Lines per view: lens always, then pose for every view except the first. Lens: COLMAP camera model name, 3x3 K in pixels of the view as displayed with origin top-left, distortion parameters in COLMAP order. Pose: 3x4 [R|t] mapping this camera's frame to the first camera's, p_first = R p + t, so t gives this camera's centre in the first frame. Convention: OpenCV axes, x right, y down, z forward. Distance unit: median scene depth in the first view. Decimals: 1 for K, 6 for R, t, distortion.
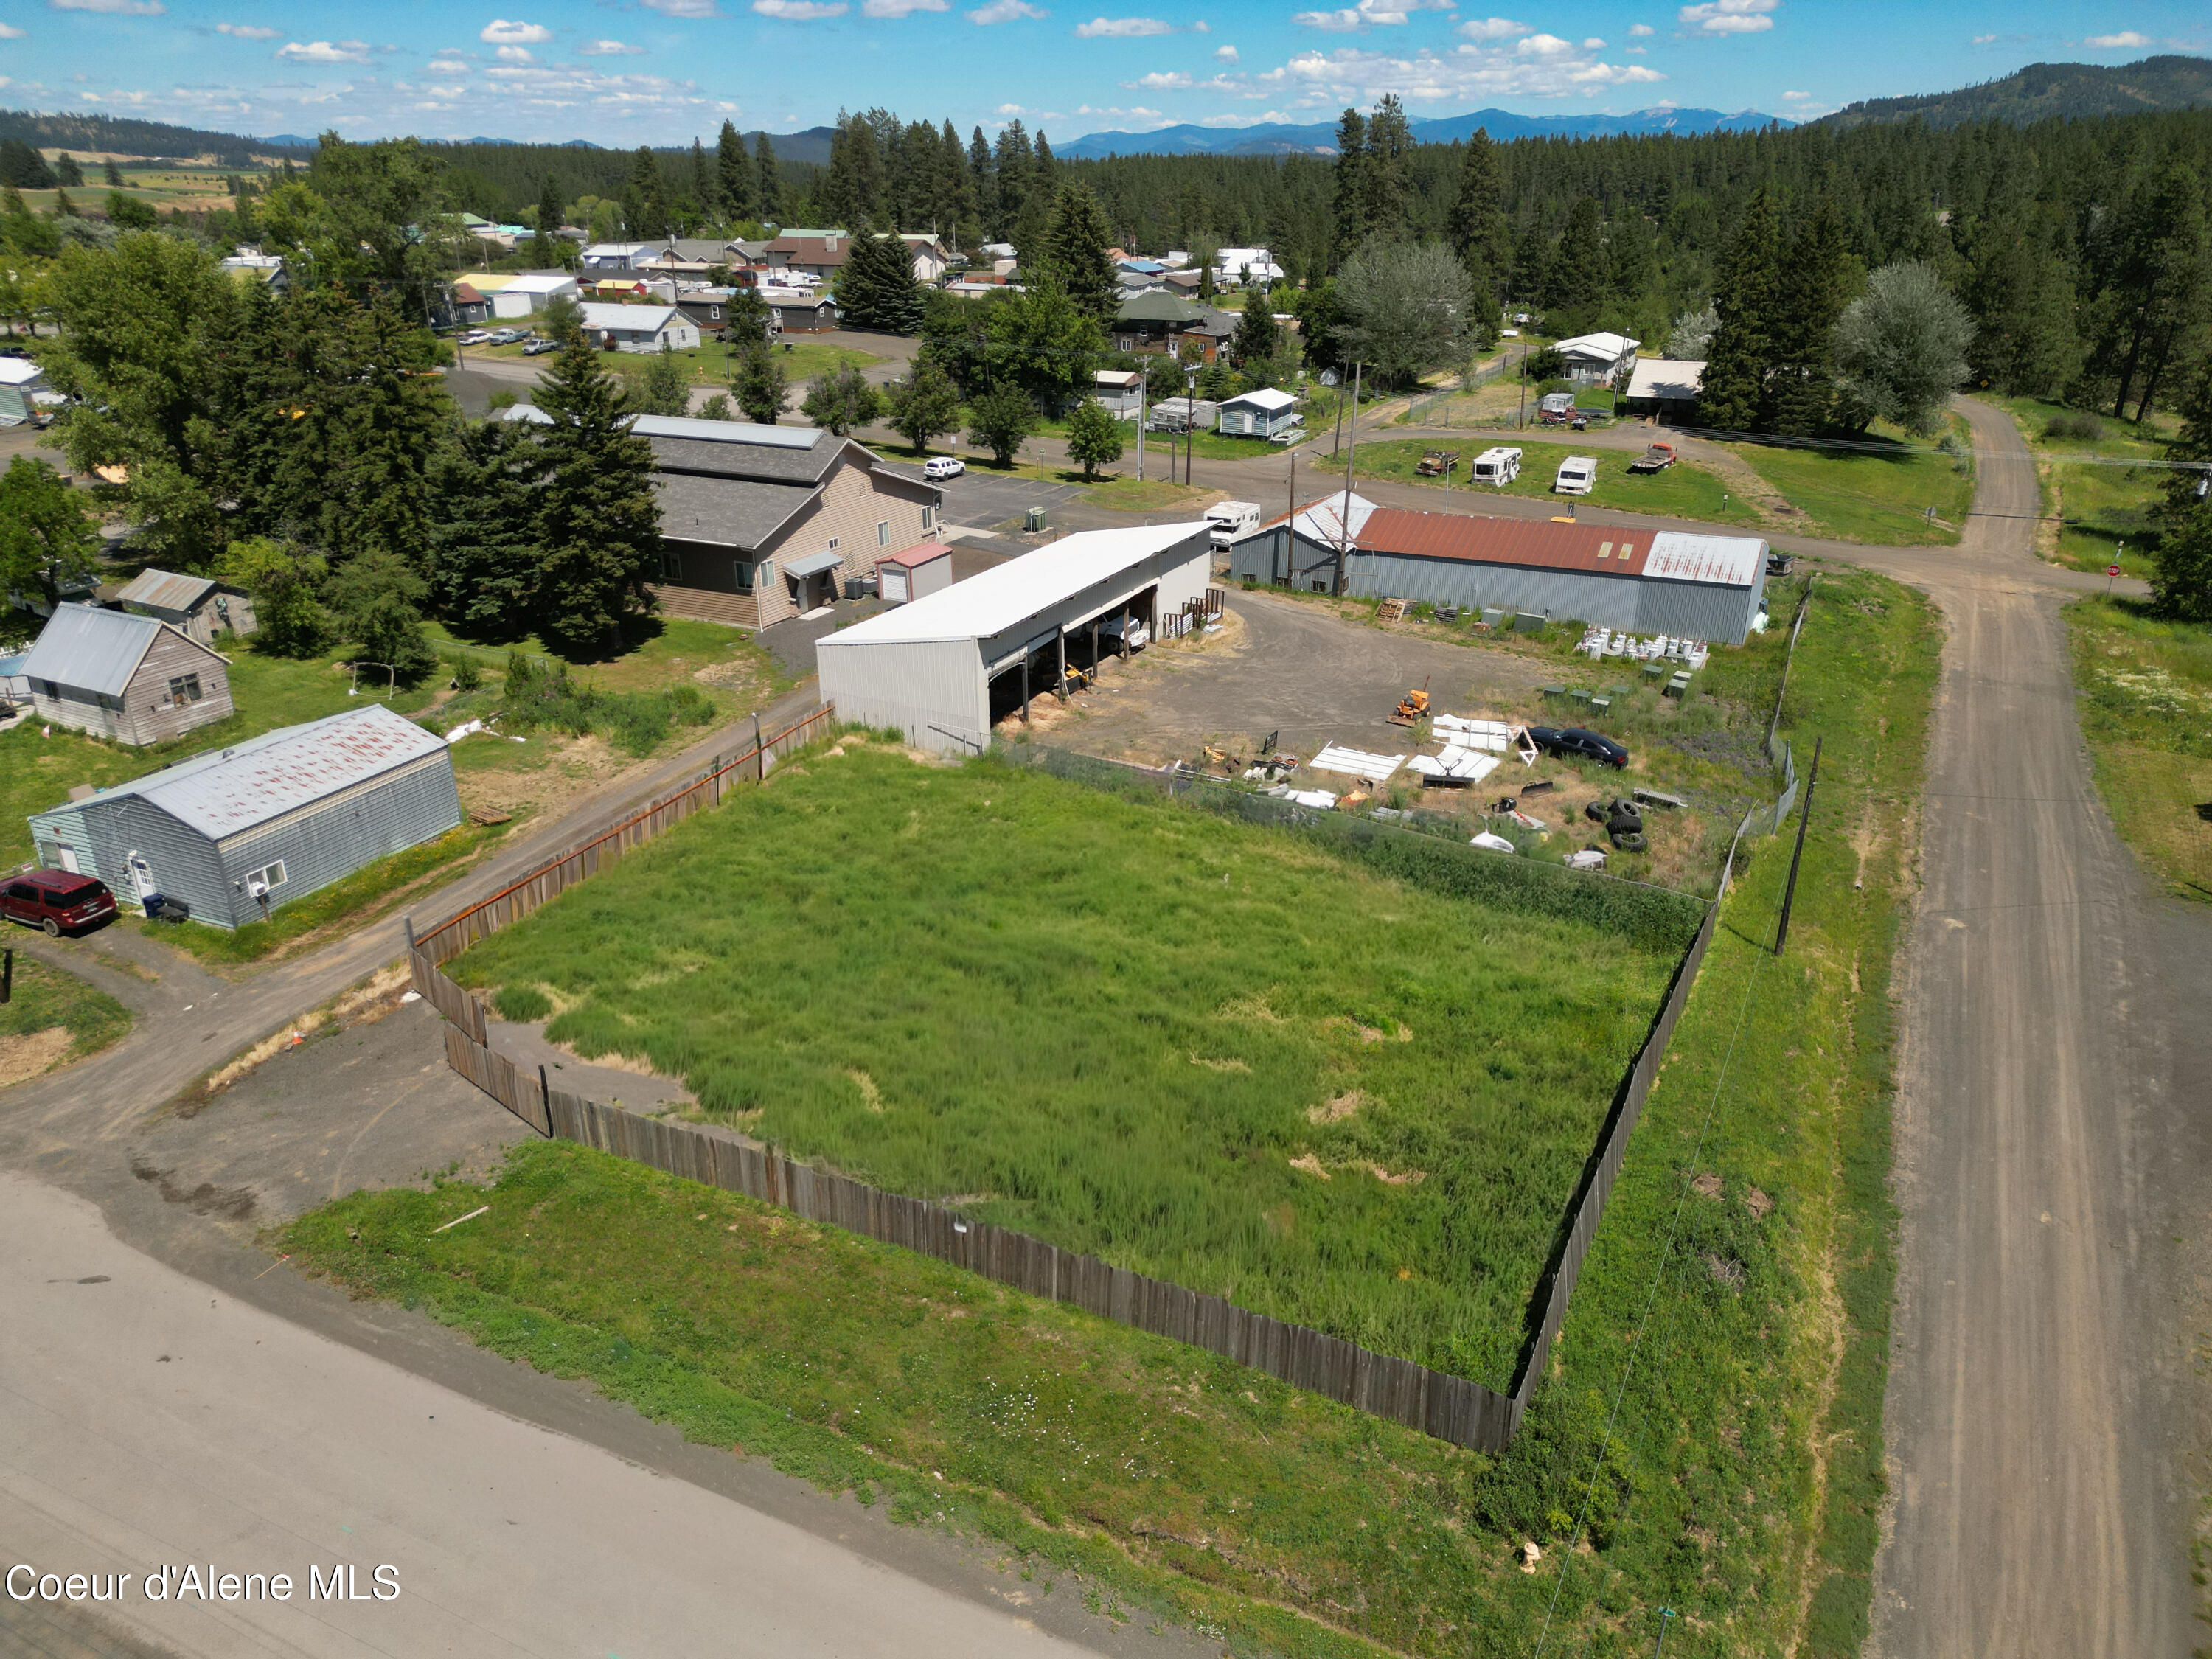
lens RADIAL K [[1537.4, 0, 1106.0], [0, 1537.4, 829.5], [0, 0, 1]] dist [0.071219, -0.061535]
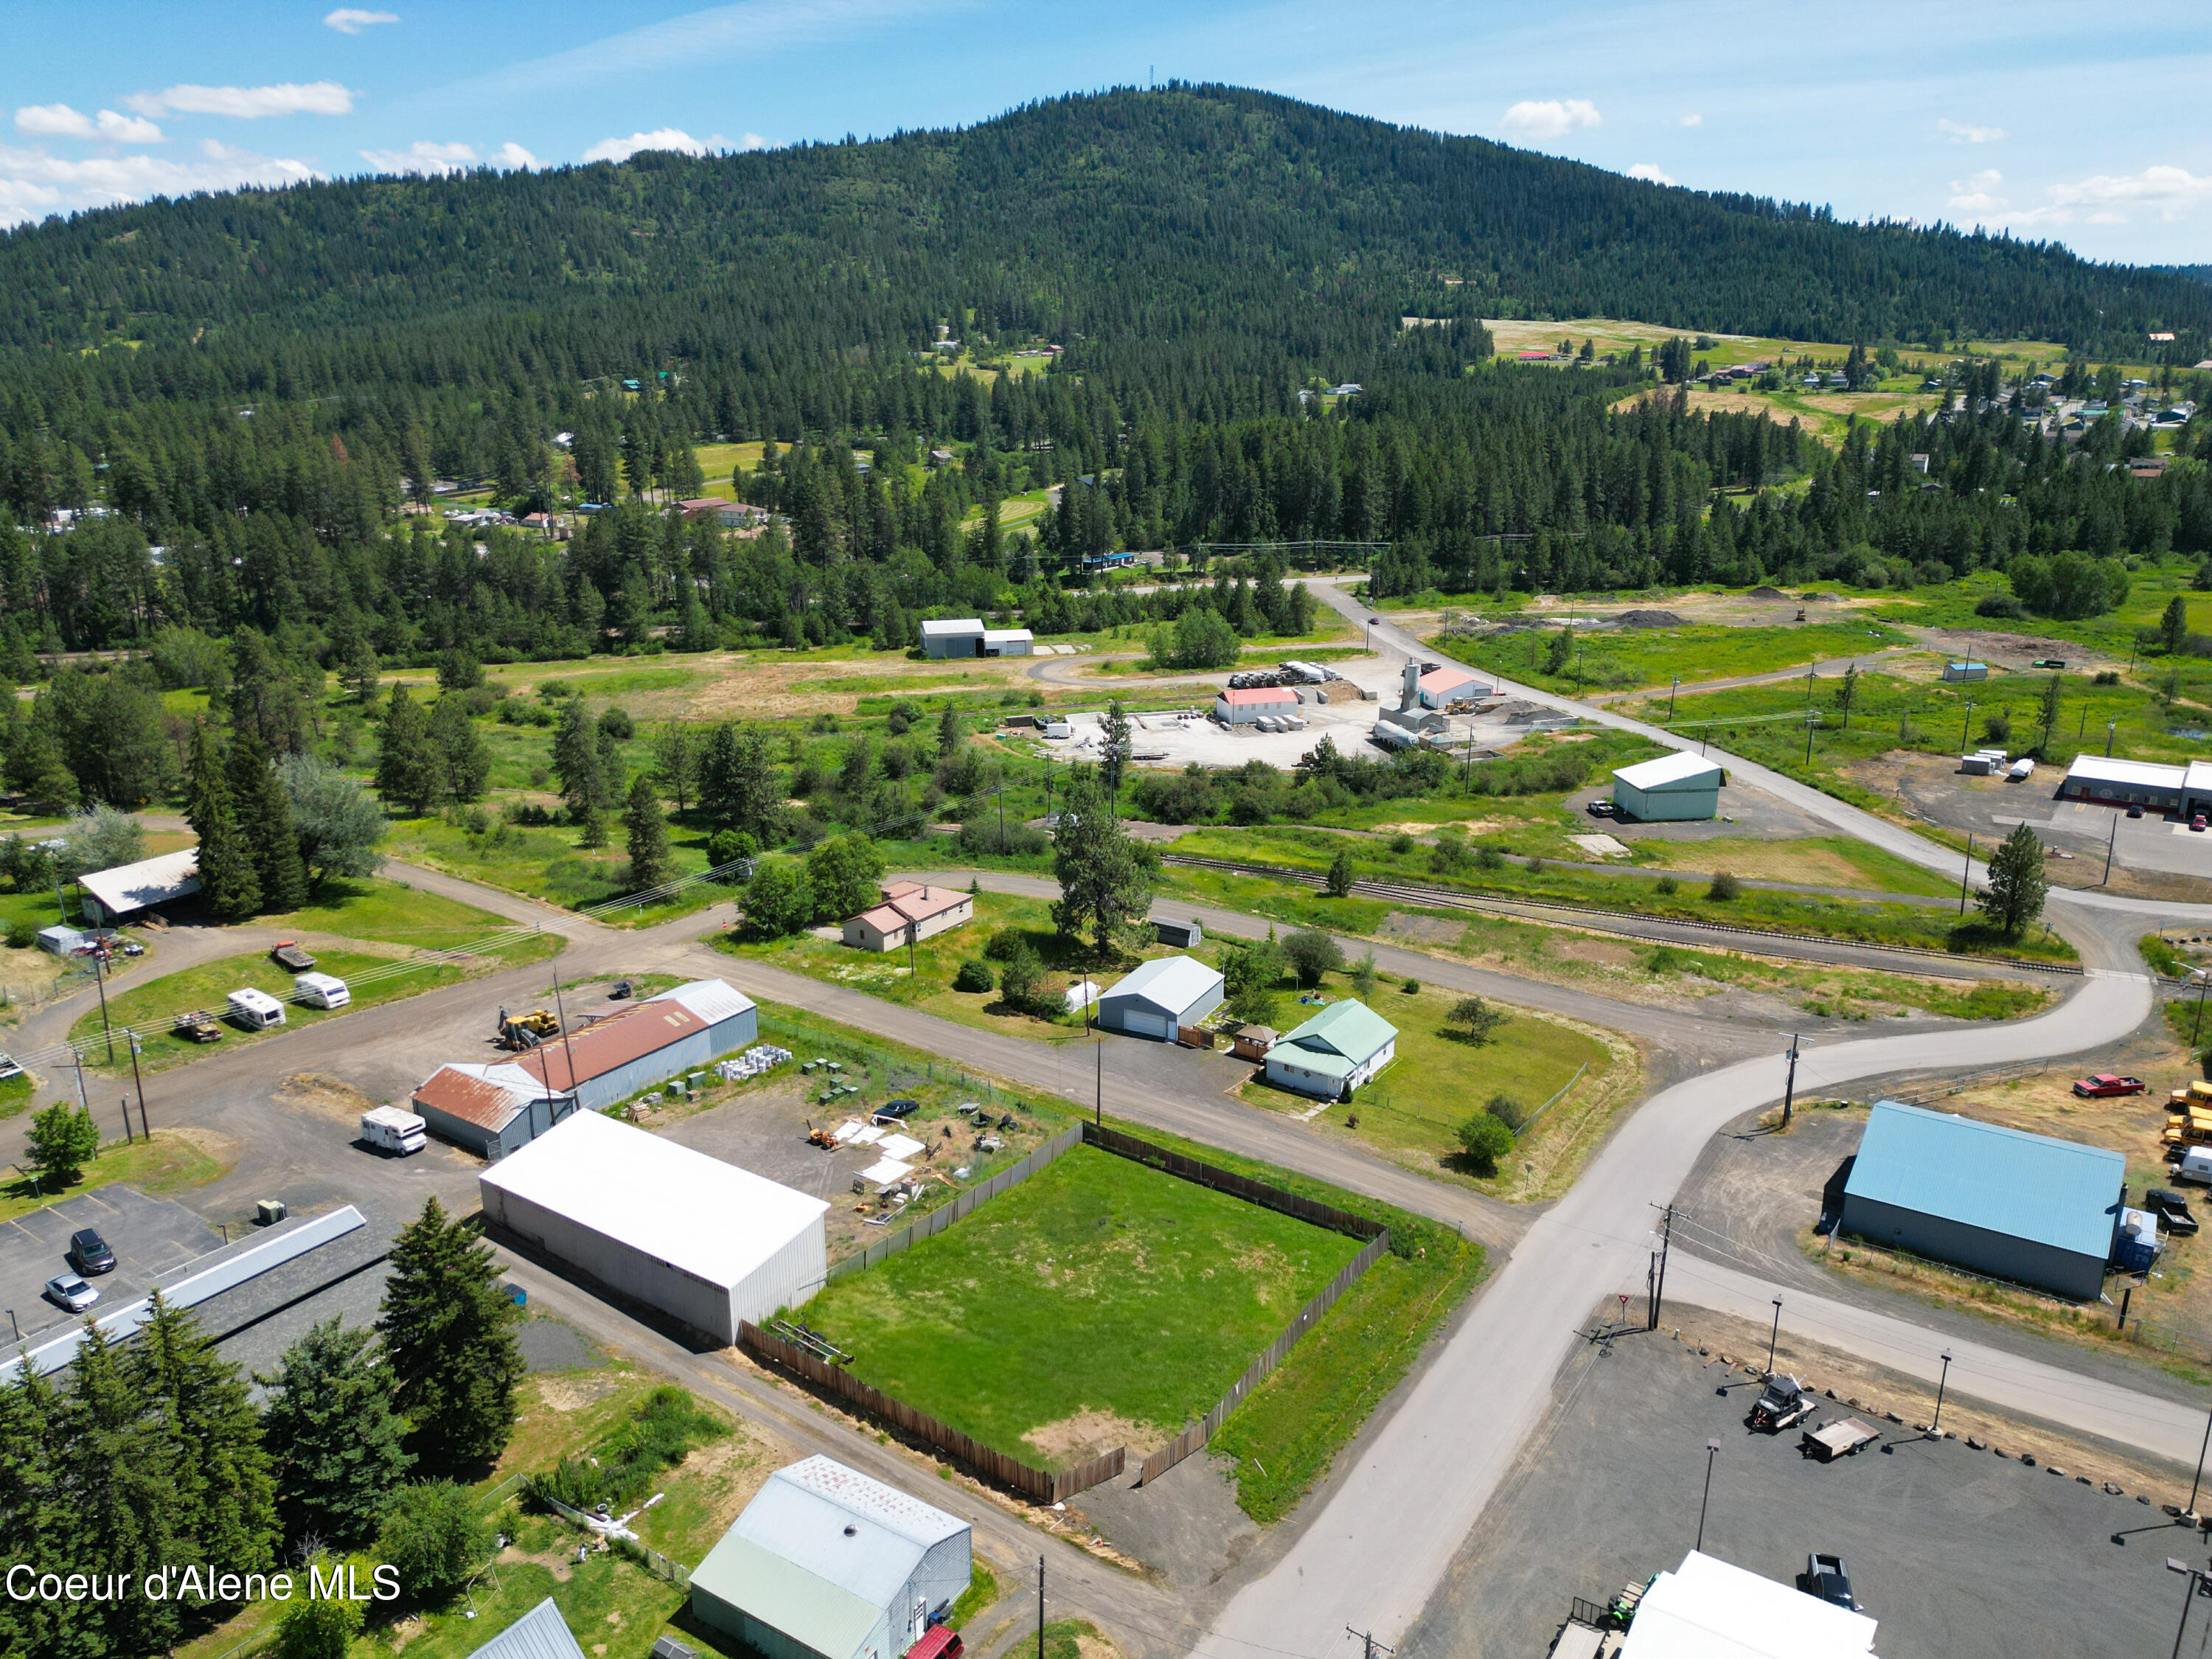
lens RADIAL K [[1618.5, 0, 1058.6], [0, 1618.5, 831.5], [0, 0, 1]] dist [0.125283, -0.156937]
pose [[0.153813, -0.277372, 0.948370, -1.153379], [0.394458, 0.897232, 0.198440, -0.538531], [-0.905949, 0.343570, 0.247418, 0.182382]]
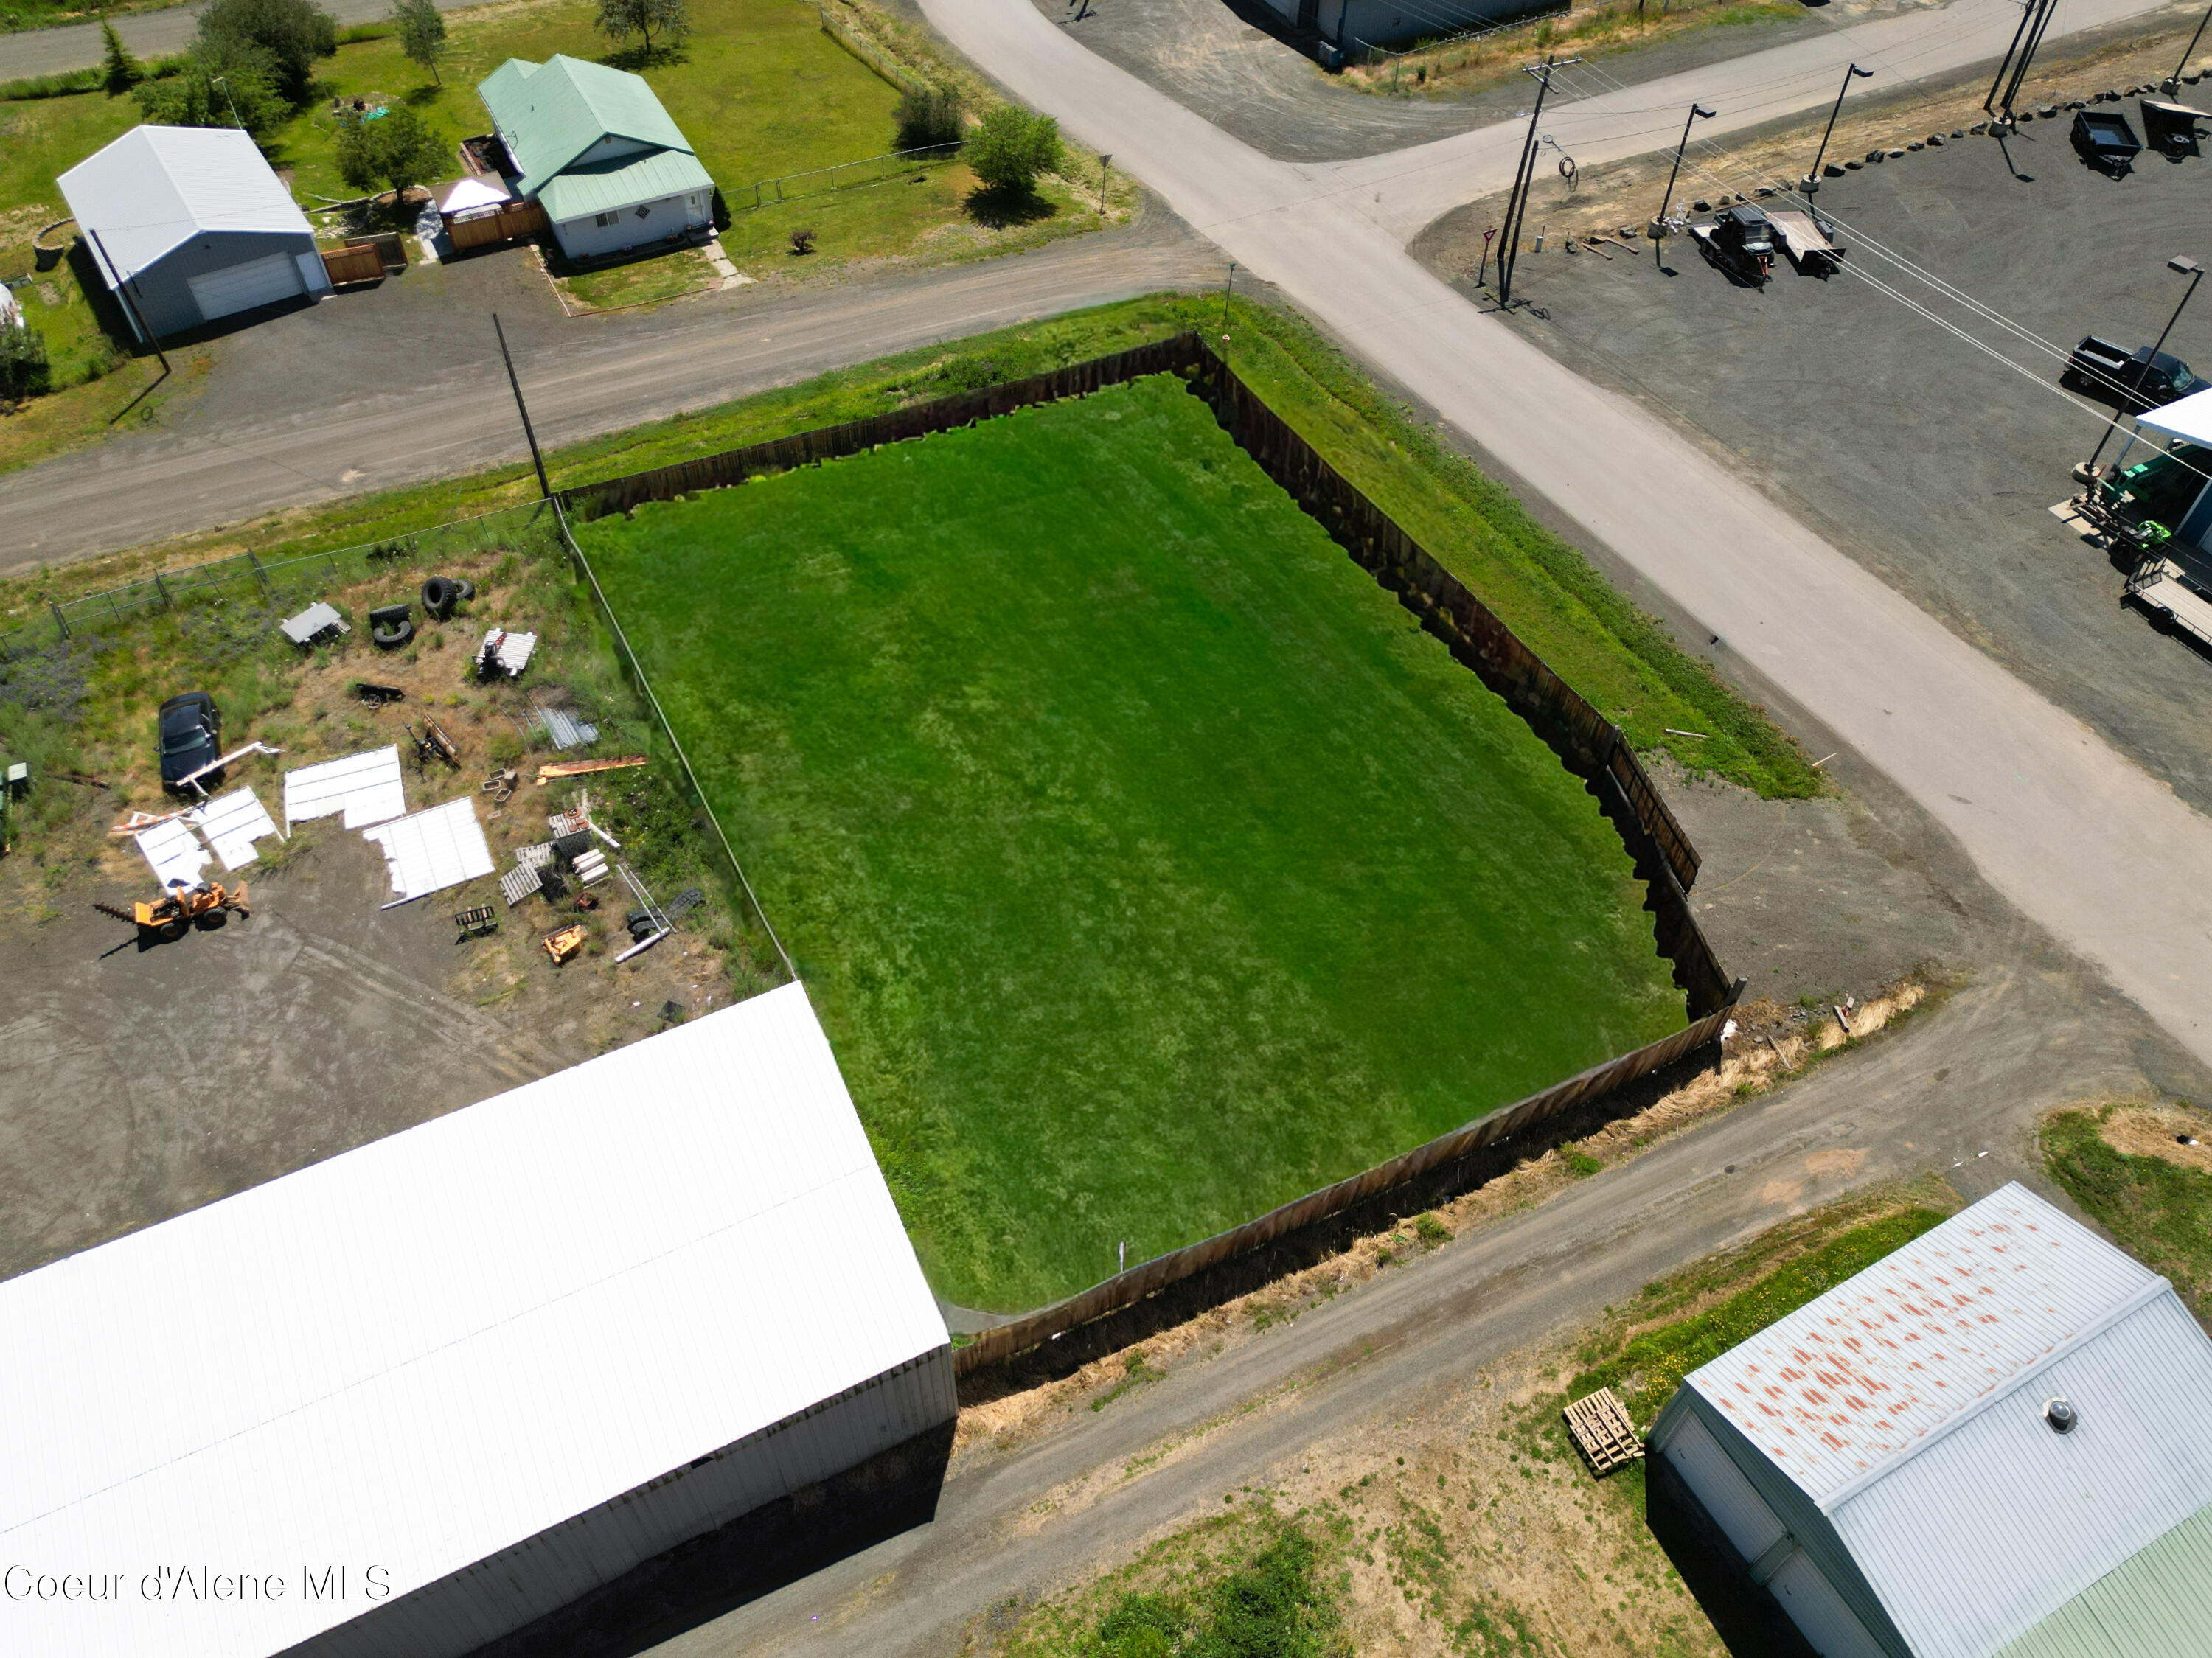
lens RADIAL K [[1637.0, 0, 1042.3], [0, 1637.0, 784.6], [0, 0, 1]] dist [0.047951, -0.006657]
pose [[-0.787846, -0.450496, 0.419942, -0.281383], [0.255838, 0.380852, 0.888537, -0.513588], [-0.560218, 0.807468, -0.184799, 0.758885]]
